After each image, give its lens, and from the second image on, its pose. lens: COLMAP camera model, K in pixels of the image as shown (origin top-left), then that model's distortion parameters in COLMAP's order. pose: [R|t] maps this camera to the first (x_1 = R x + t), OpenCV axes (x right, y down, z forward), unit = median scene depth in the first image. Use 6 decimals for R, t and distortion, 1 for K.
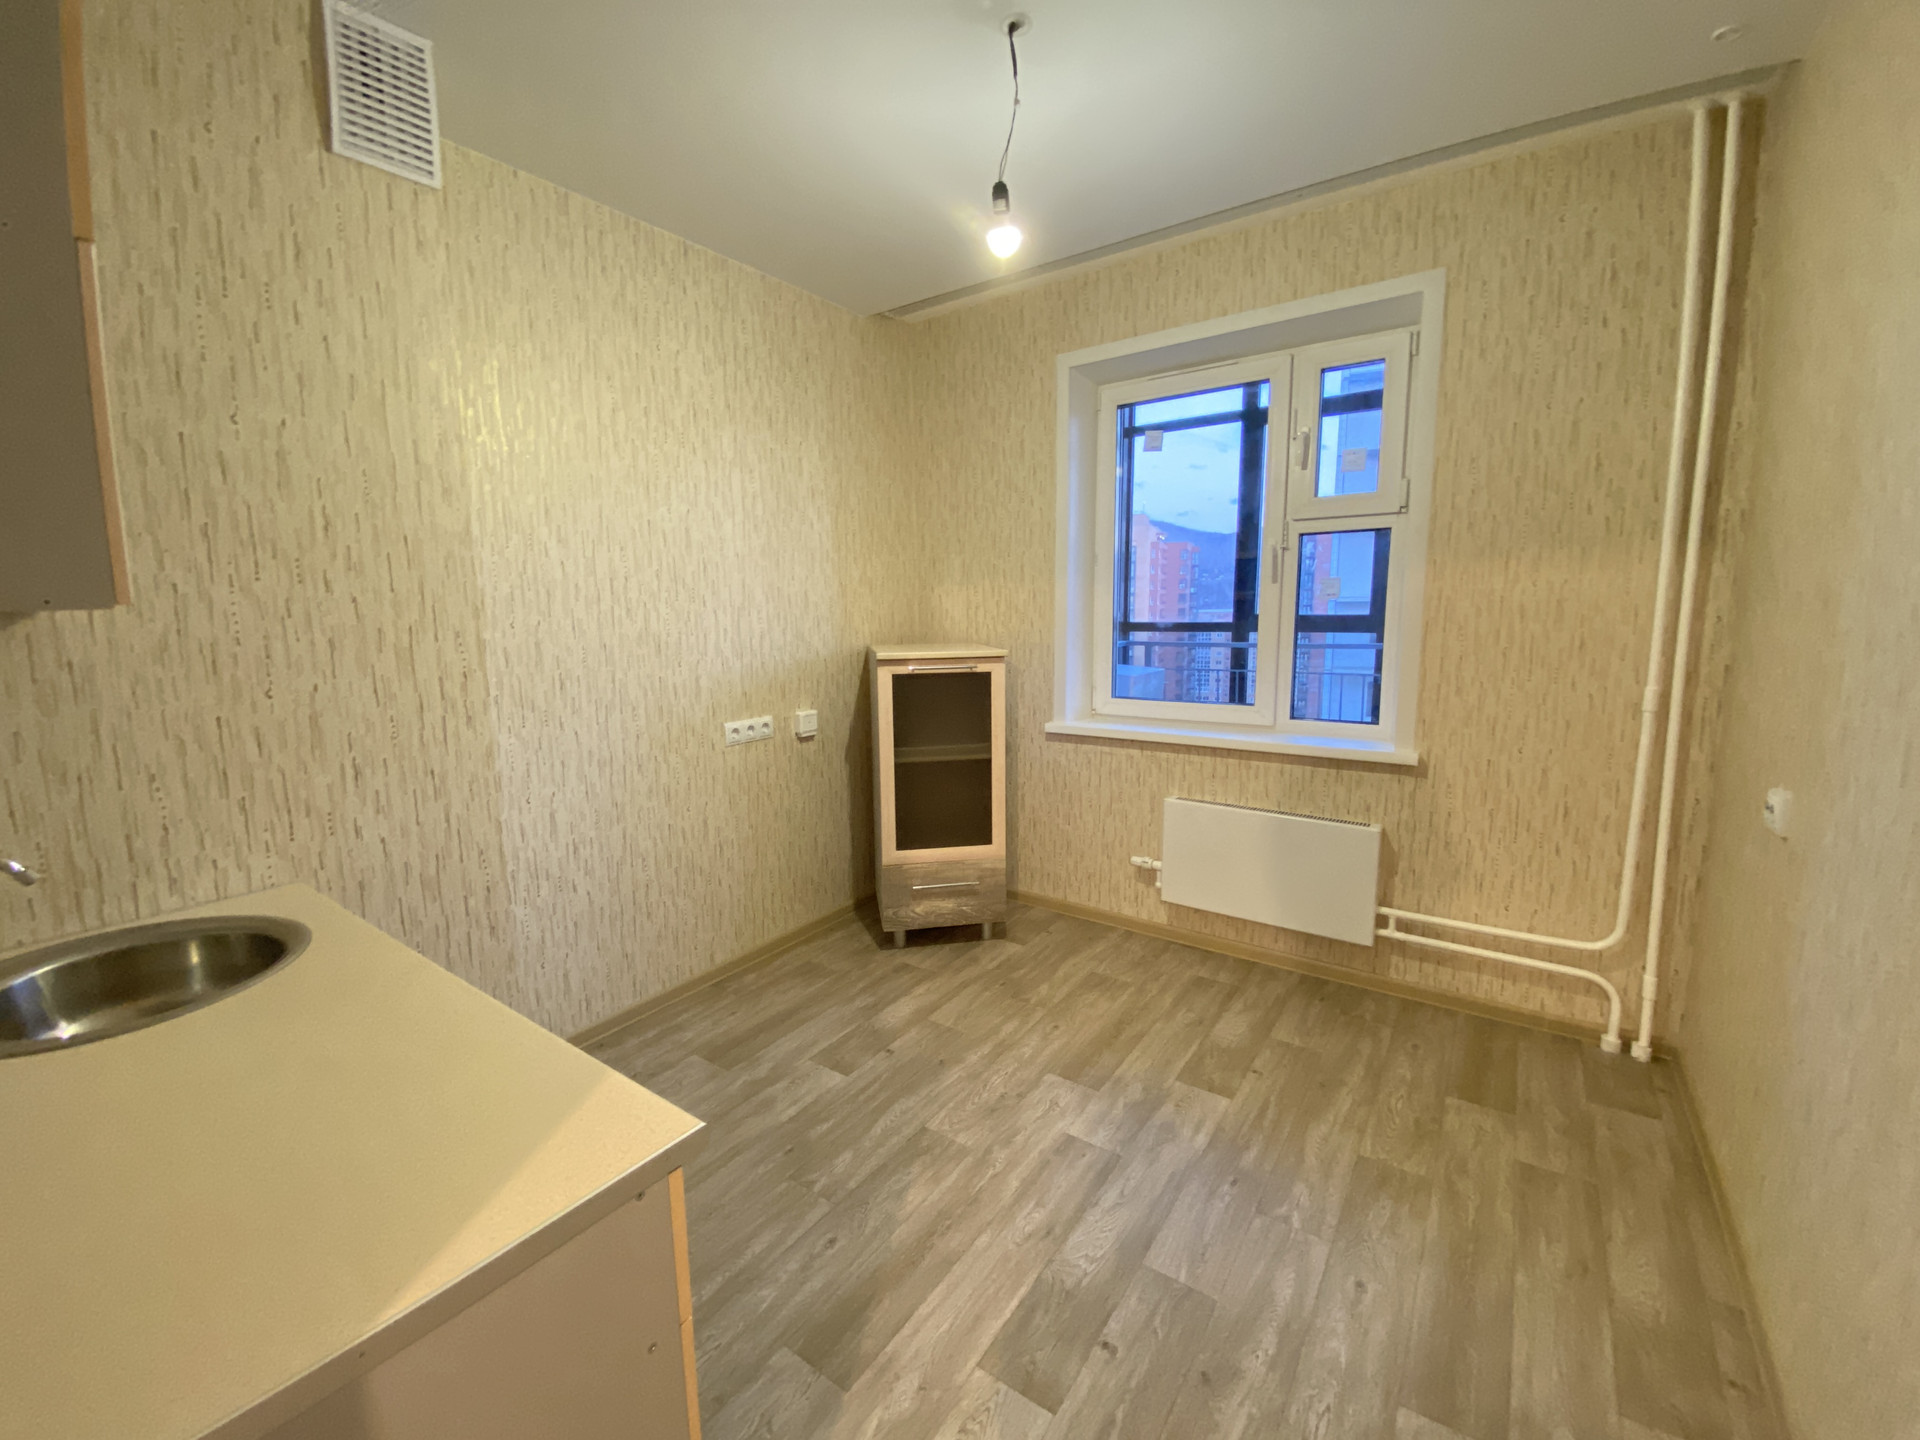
lens RADIAL K [[770.3, 0, 957.0], [0, 770.3, 717.7], [0, 0, 1]] dist [0.021297, -0.029538]
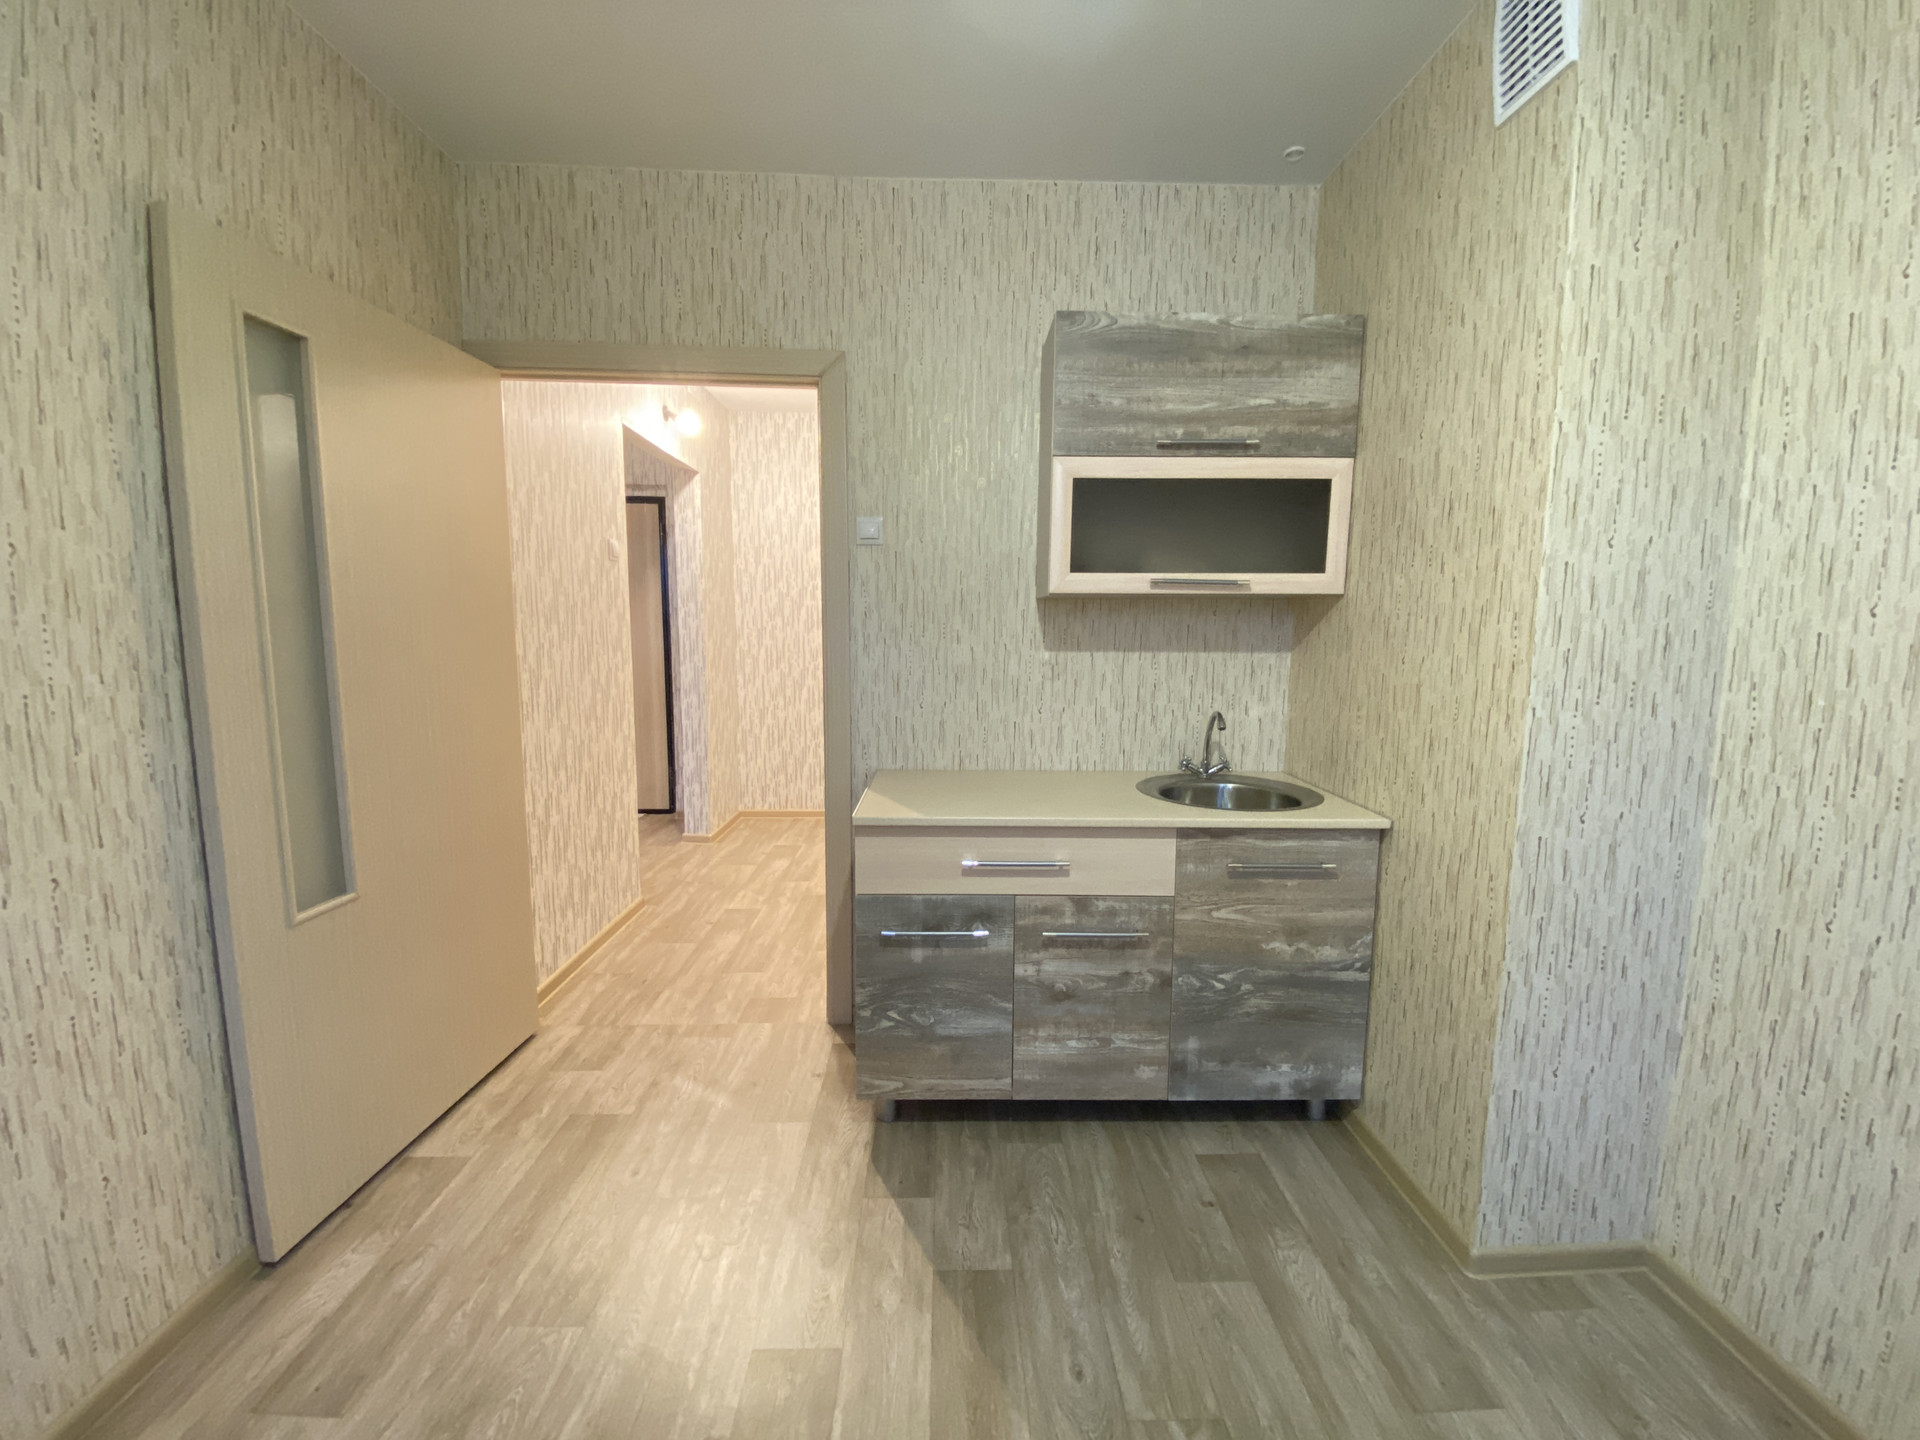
lens RADIAL K [[770.3, 0, 957.0], [0, 770.3, 717.7], [0, 0, 1]] dist [0.021297, -0.029538]
pose [[-0.810744, 0.075064, -0.580569, 0.214024], [-0.082340, 0.967263, 0.240046, -0.096469], [0.579582, 0.242420, -0.778022, 0.848190]]
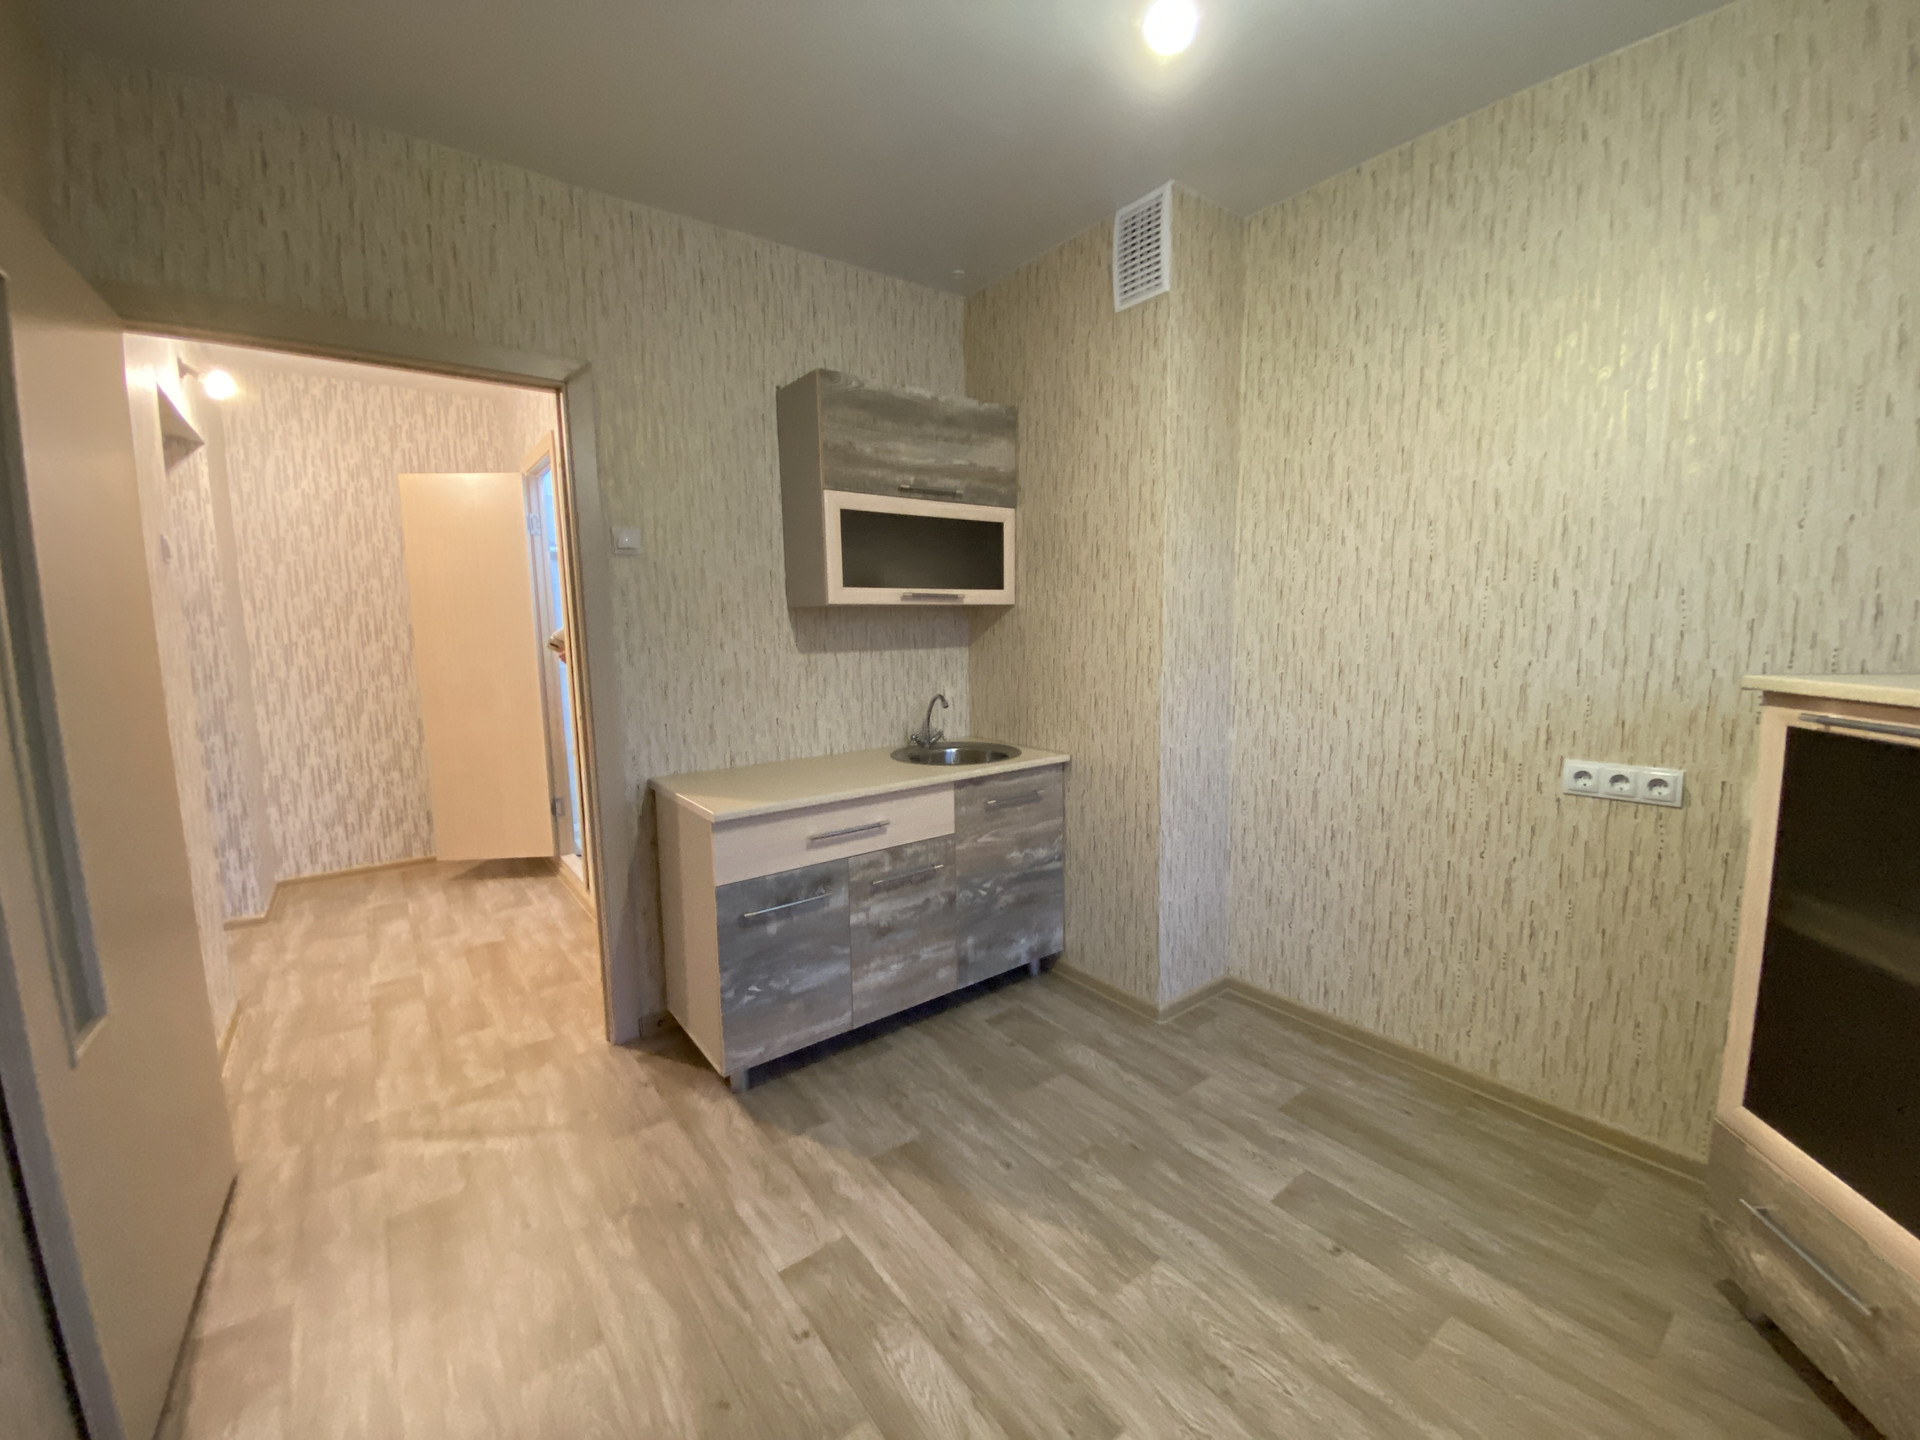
lens RADIAL K [[770.3, 0, 957.0], [0, 770.3, 717.7], [0, 0, 1]] dist [0.021297, -0.029538]
pose [[-0.300814, 0.135074, -0.944069, 0.508436], [-0.116644, 0.977276, 0.176992, -0.088355], [0.946523, 0.163362, -0.278223, 0.697968]]
